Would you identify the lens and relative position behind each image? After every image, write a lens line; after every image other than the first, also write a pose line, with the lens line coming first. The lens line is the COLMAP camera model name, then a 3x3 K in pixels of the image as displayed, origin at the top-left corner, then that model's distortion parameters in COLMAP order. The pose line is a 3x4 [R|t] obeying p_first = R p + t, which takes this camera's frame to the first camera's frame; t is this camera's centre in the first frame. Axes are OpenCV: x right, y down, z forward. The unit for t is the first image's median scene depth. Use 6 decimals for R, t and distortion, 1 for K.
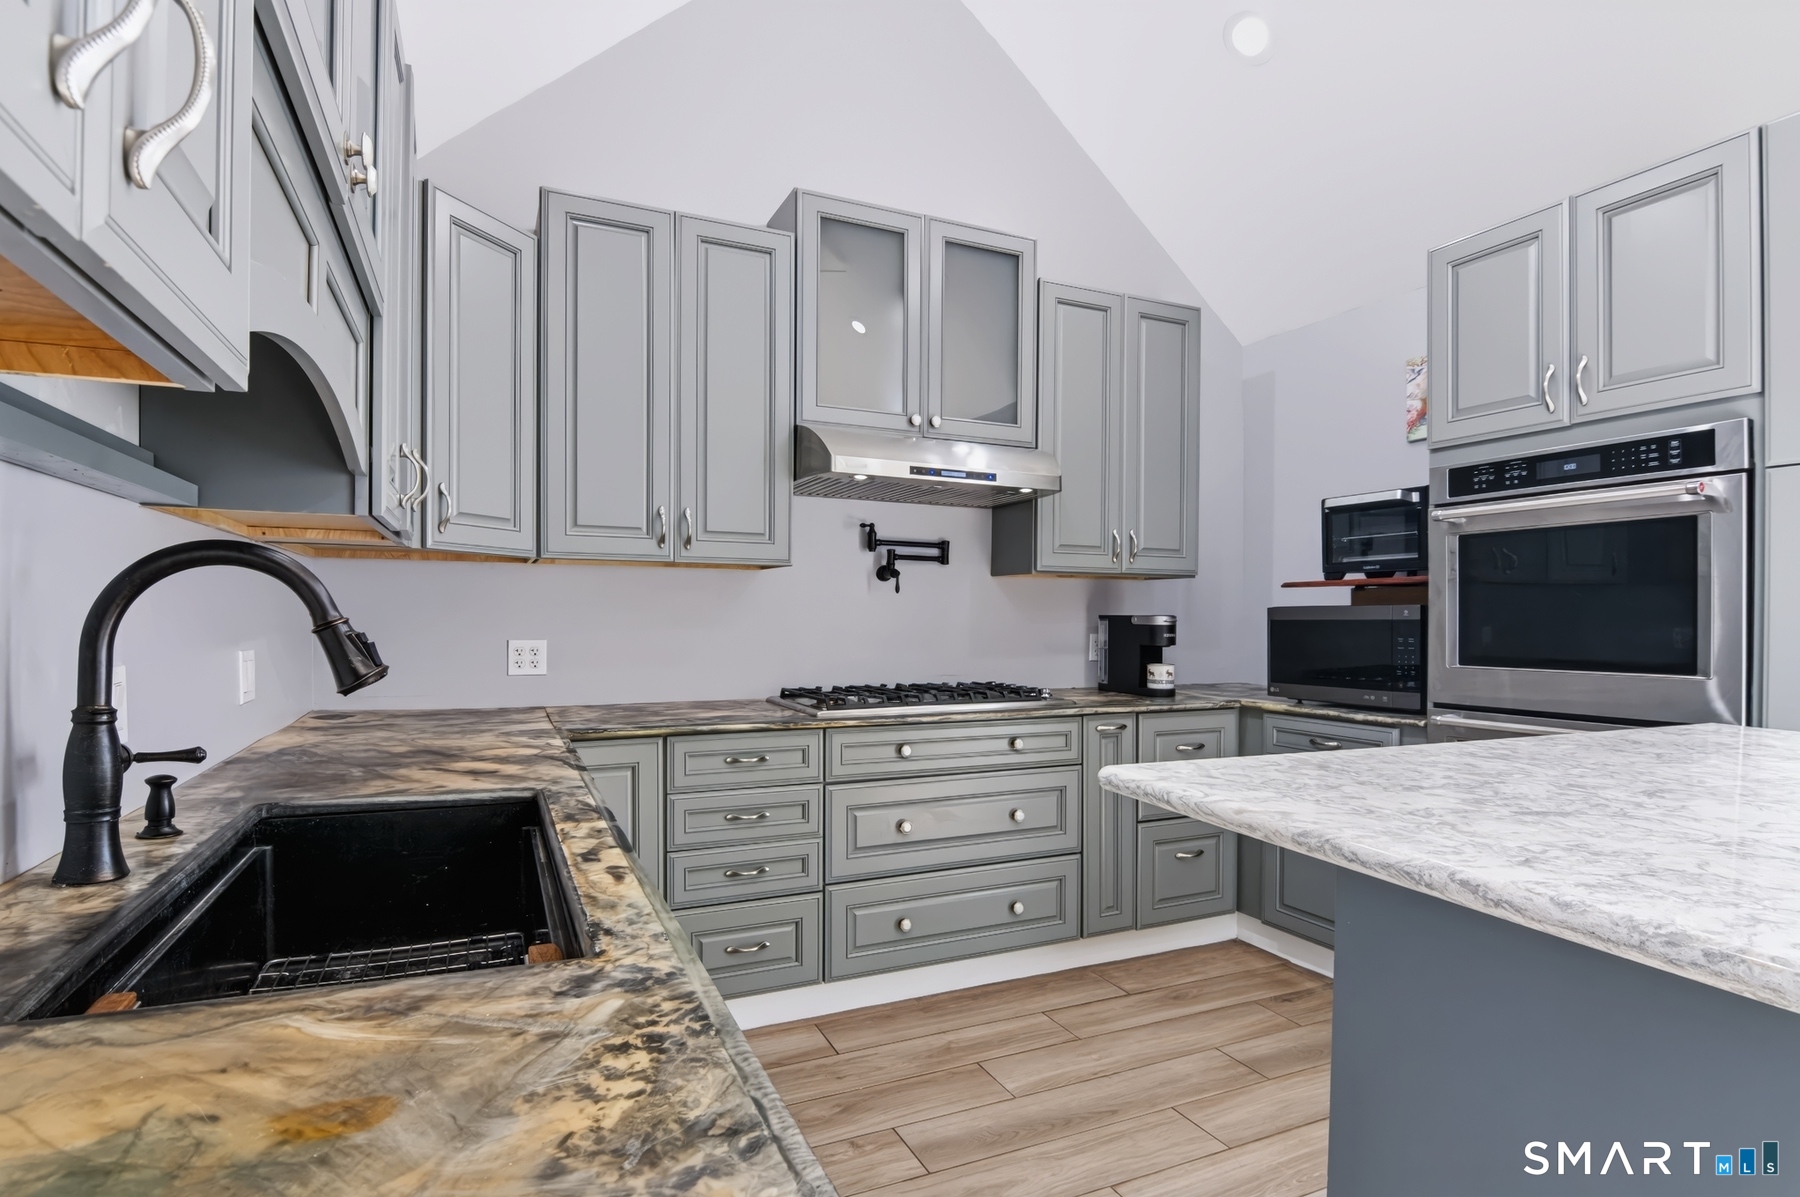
lens RADIAL K [[923.1, 0, 896.1], [0, 923.1, 625.5], [0, 0, 1]] dist [0.000518, -0.000014]
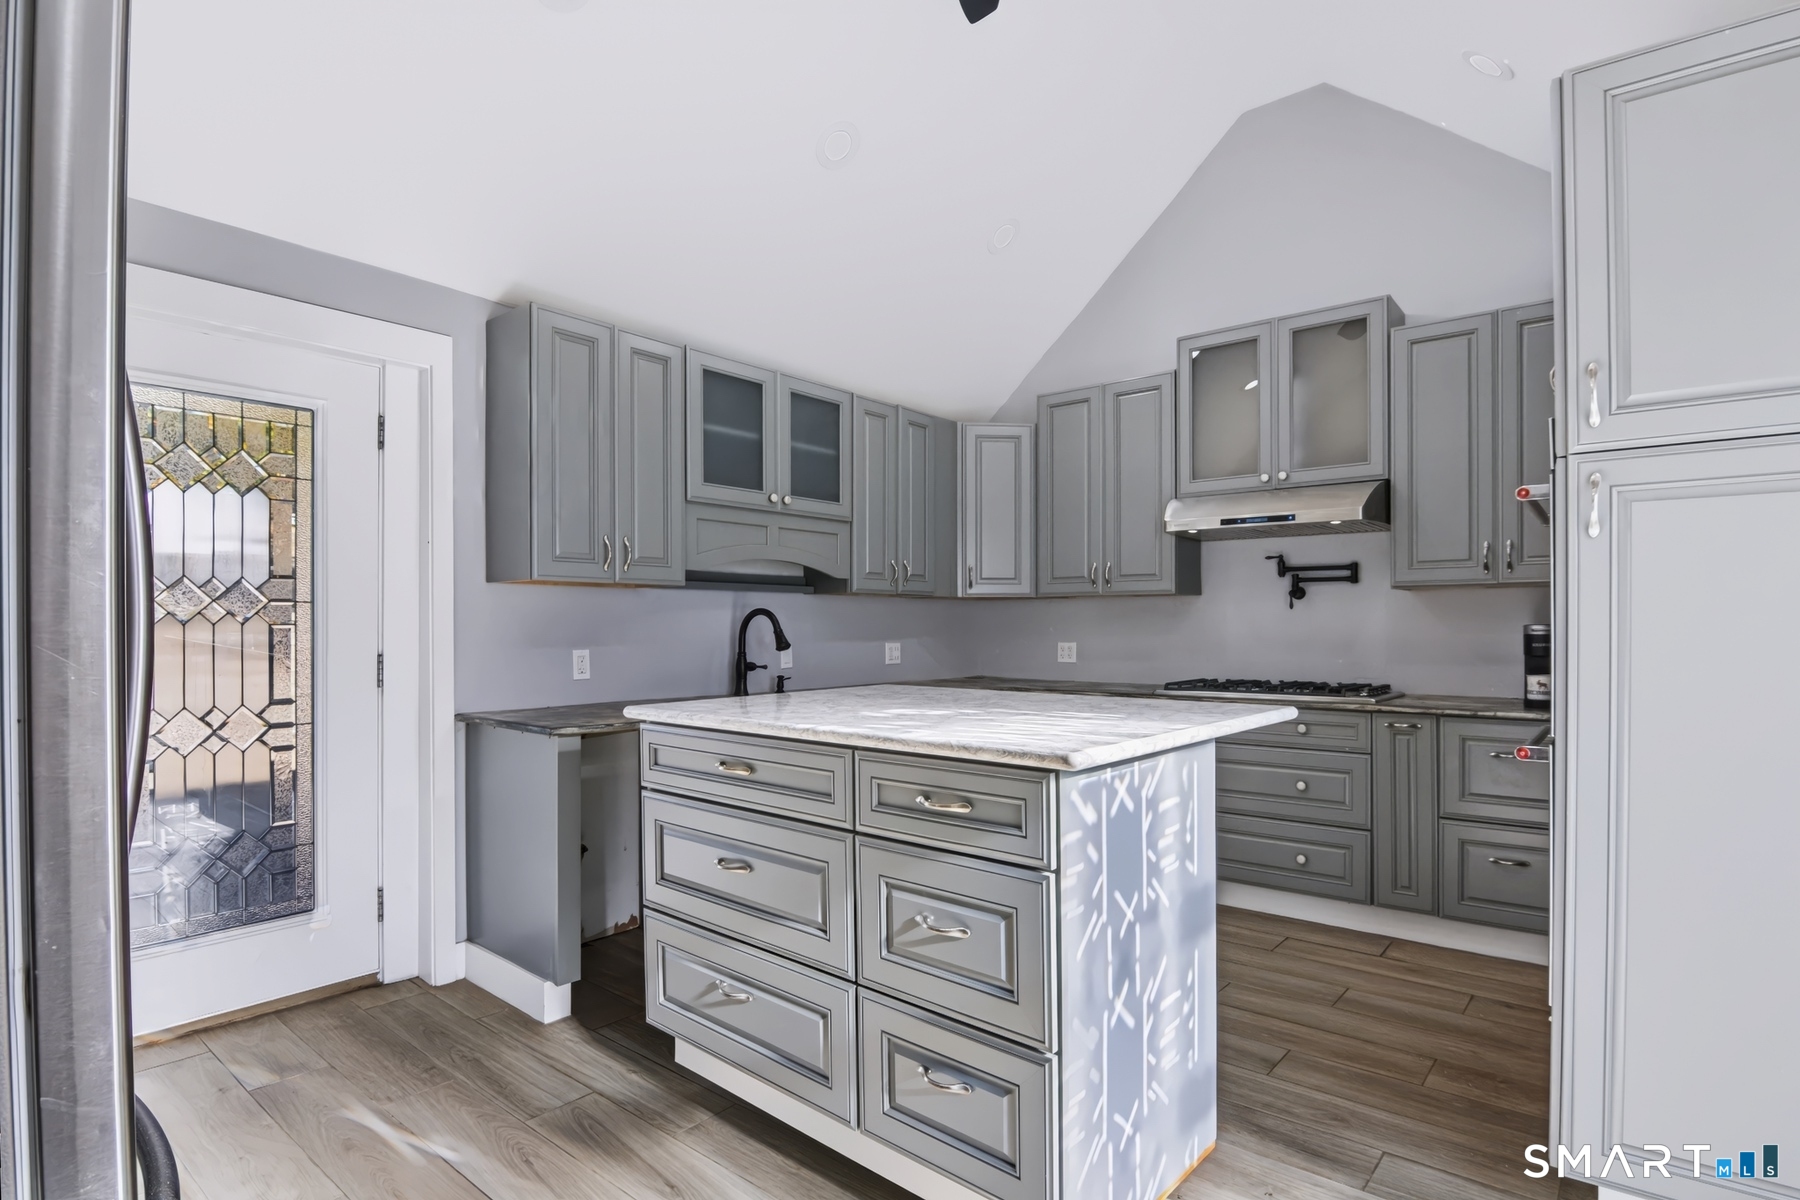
lens RADIAL K [[923.1, 0, 896.1], [0, 923.1, 627.0], [0, 0, 1]] dist [0.000518, -0.000014]
pose [[0.436298, -0.005917, -0.899783, 0.983739], [-0.003931, 0.999956, -0.008482, 0.002765], [0.899794, 0.007237, 0.436255, -0.043587]]
